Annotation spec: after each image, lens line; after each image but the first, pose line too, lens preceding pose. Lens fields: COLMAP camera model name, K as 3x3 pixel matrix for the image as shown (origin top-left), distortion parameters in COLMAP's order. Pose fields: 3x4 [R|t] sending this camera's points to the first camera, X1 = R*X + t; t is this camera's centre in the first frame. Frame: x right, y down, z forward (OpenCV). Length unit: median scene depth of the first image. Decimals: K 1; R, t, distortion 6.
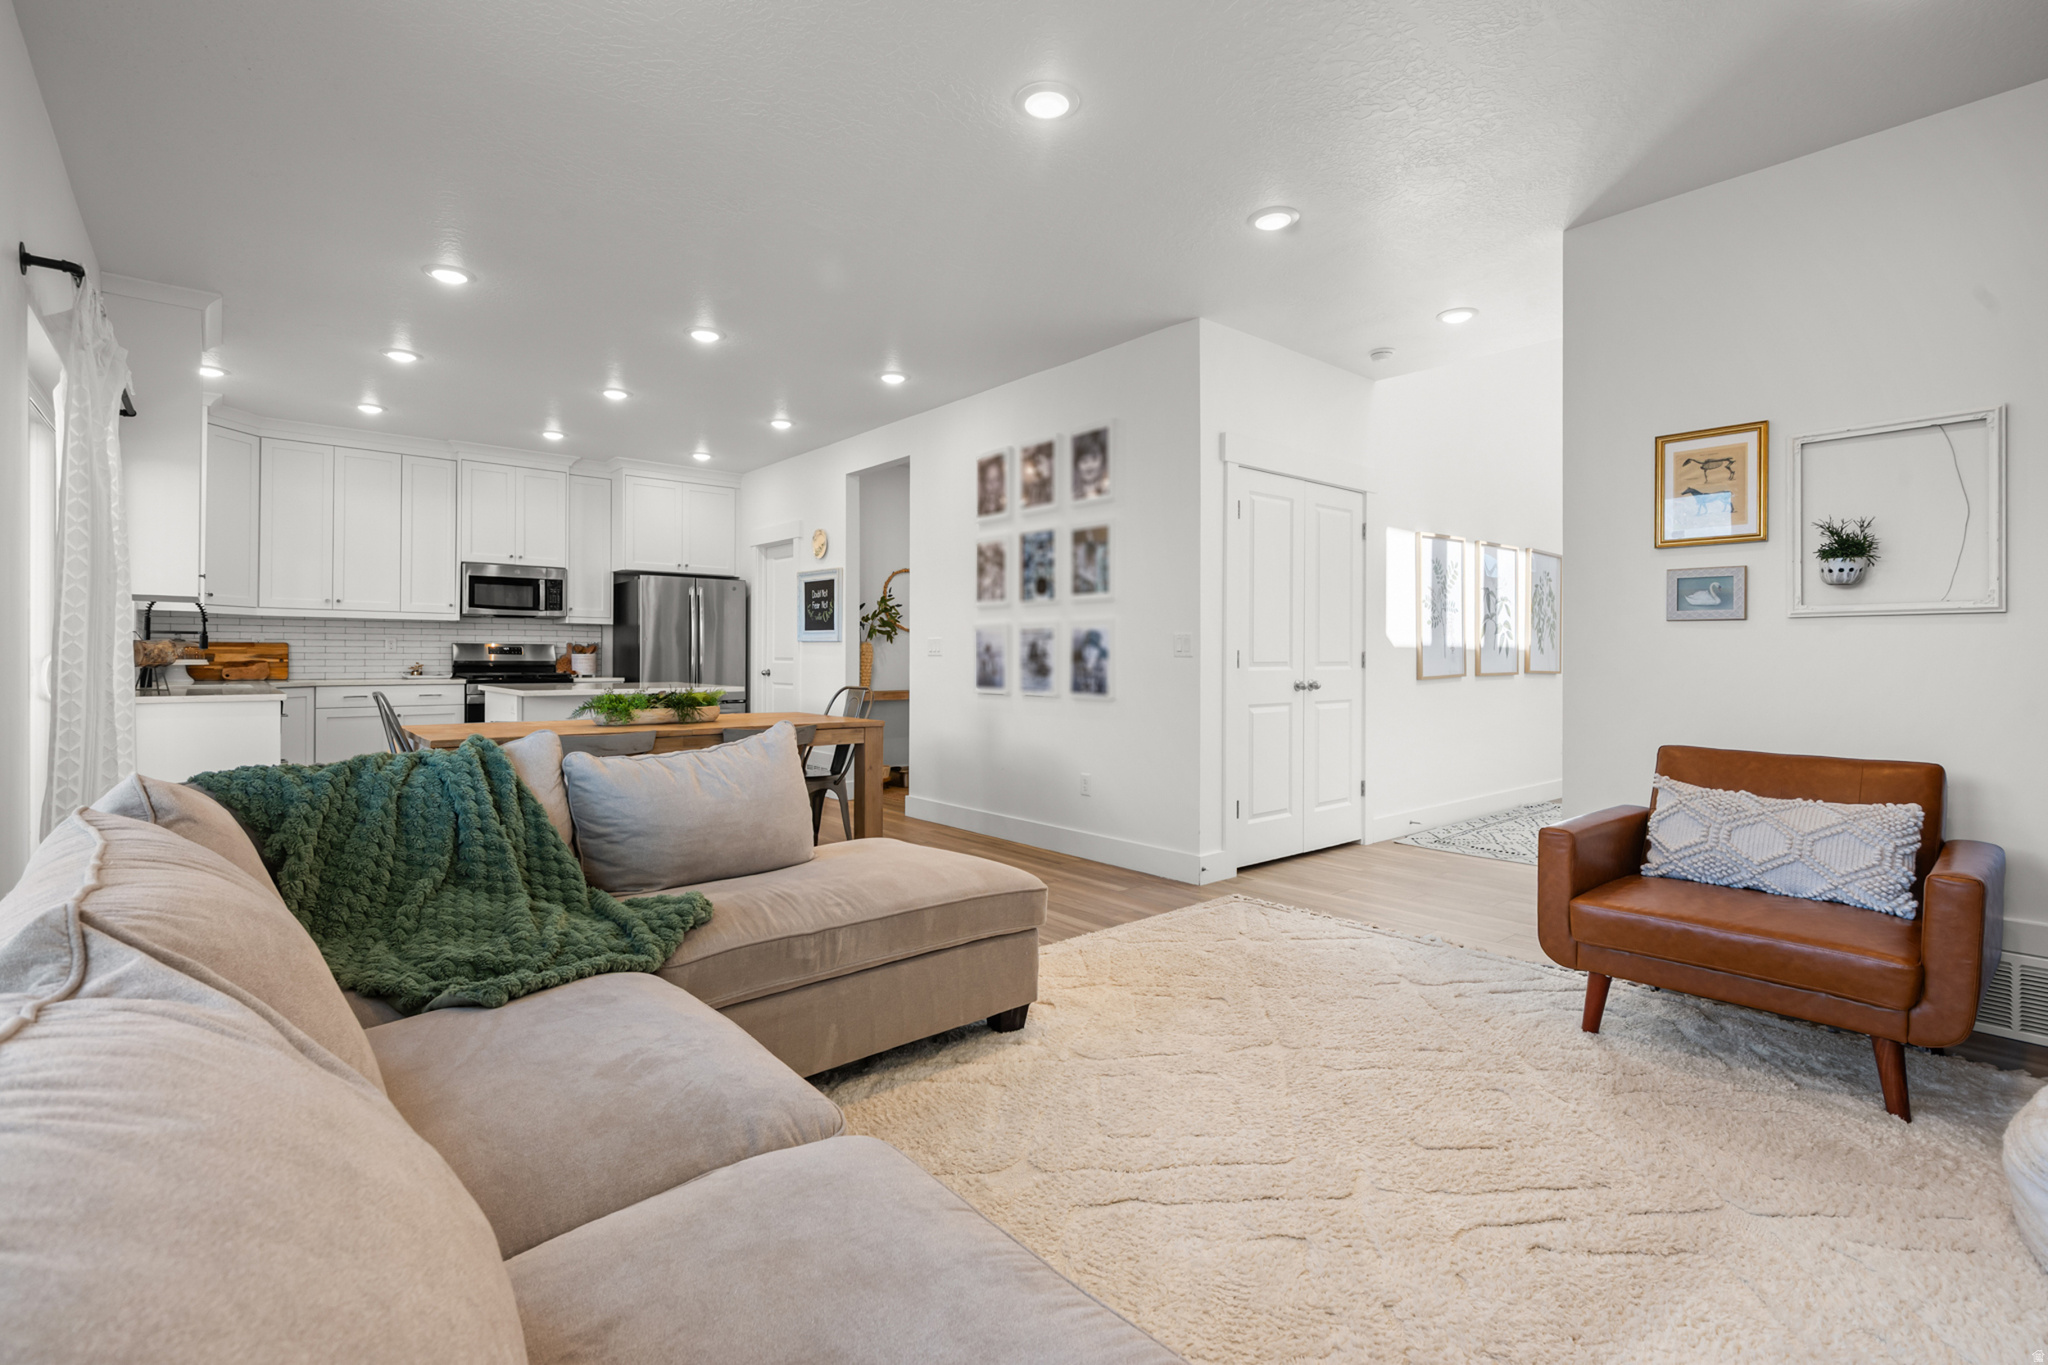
lens RADIAL K [[938.9, 0, 1027.3], [0, 938.9, 663.8], [0, 0, 1]] dist [0.003158, -0.000675]
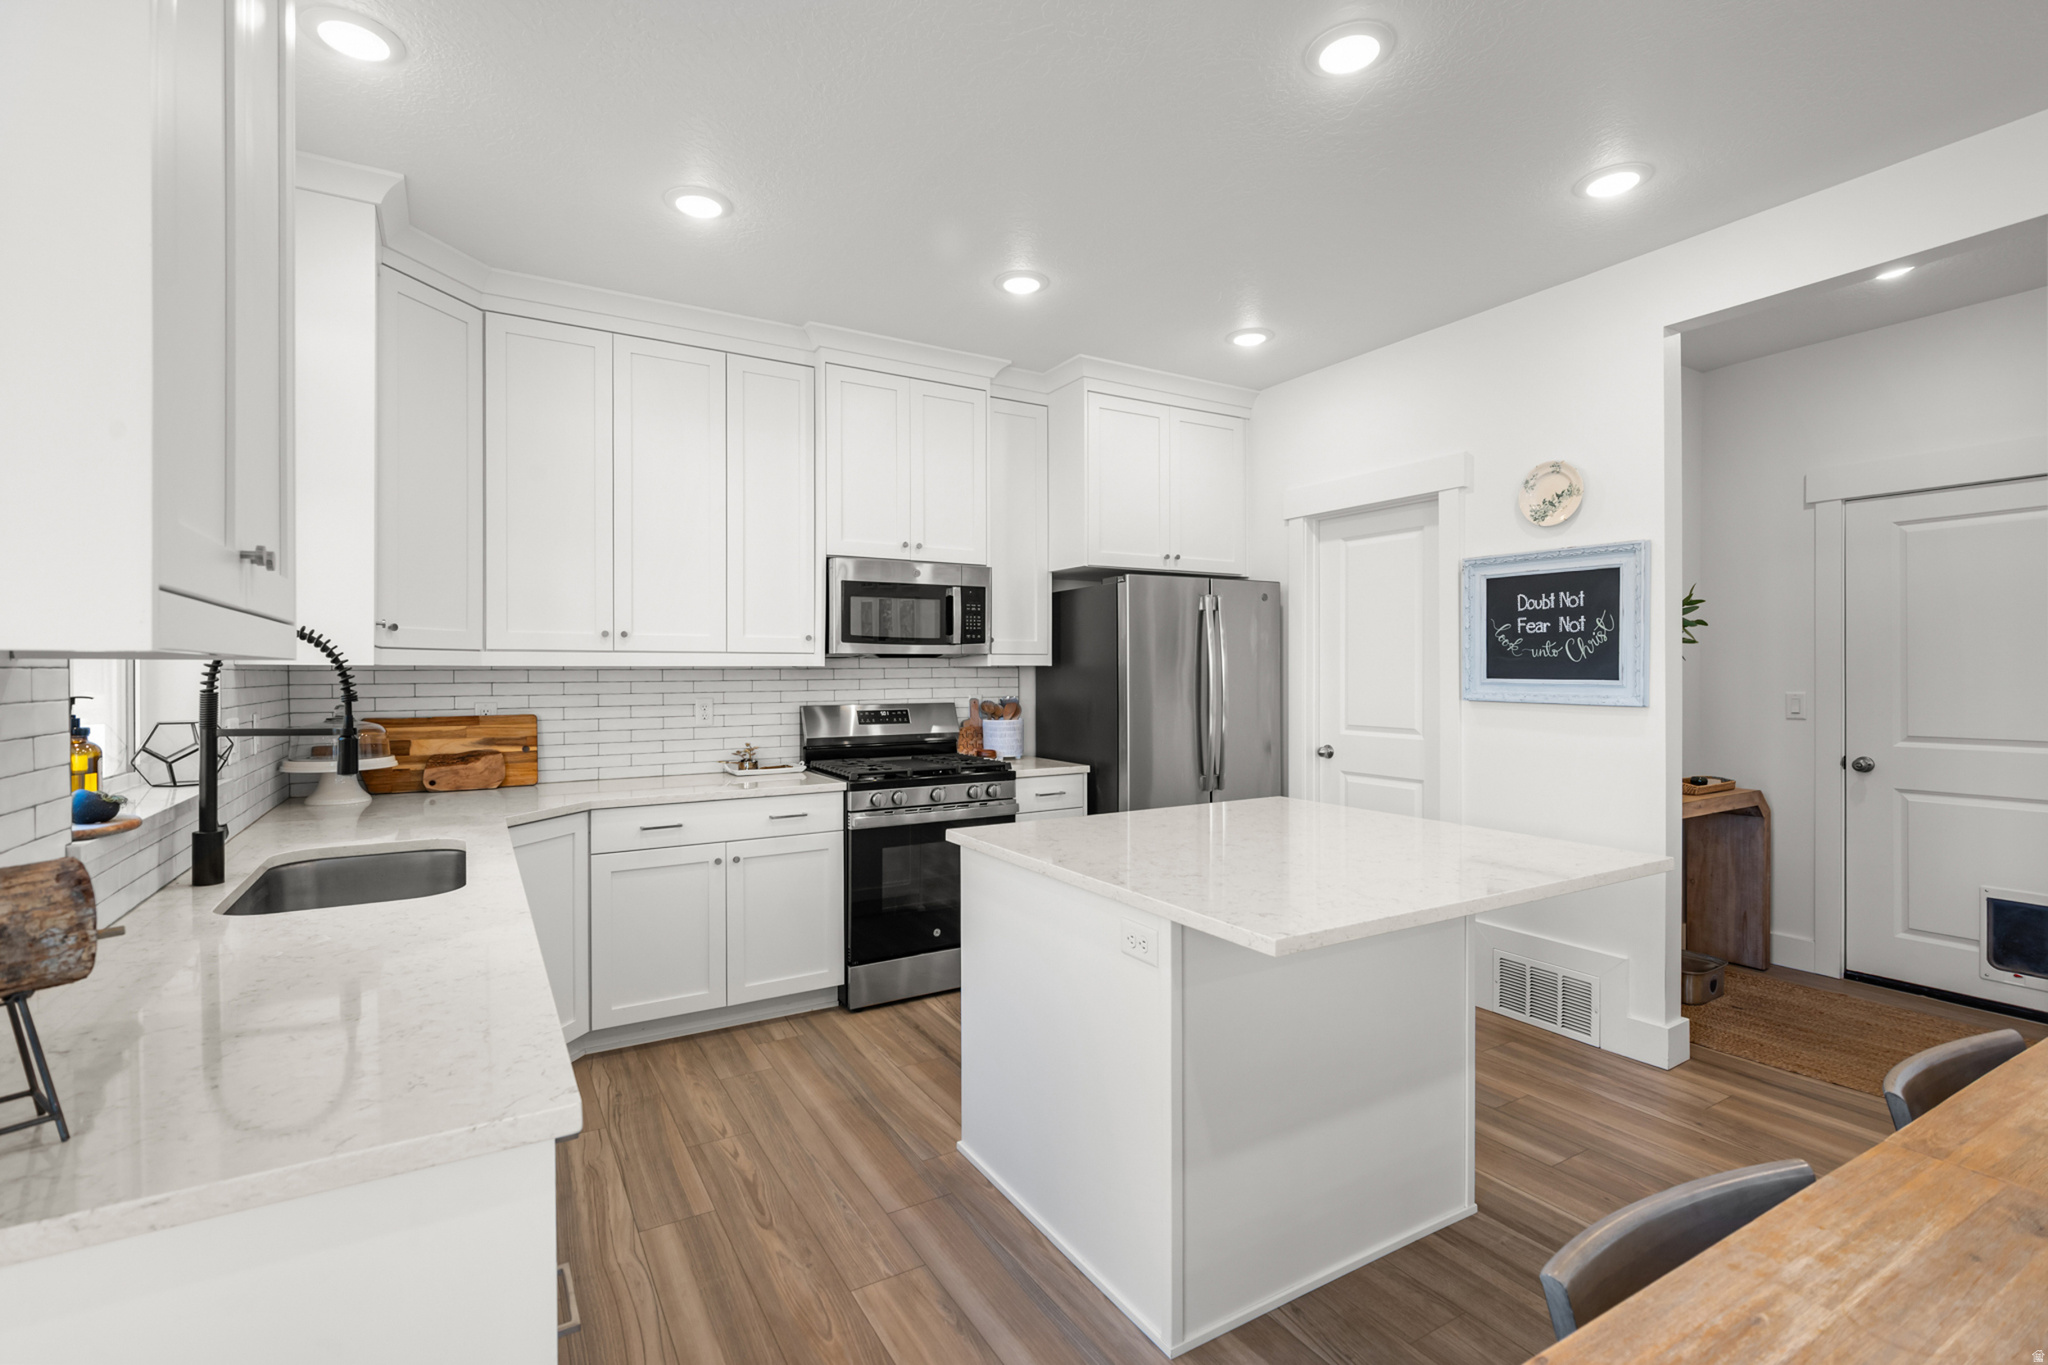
lens RADIAL K [[938.9, 0, 1022.8], [0, 938.9, 682.4], [0, 0, 1]] dist [0.003158, -0.000675]
pose [[0.985459, -0.006967, -0.169771, -0.395718], [0.007512, 0.999968, 0.002570, -0.036788], [0.169747, -0.003808, 0.985480, 0.488143]]
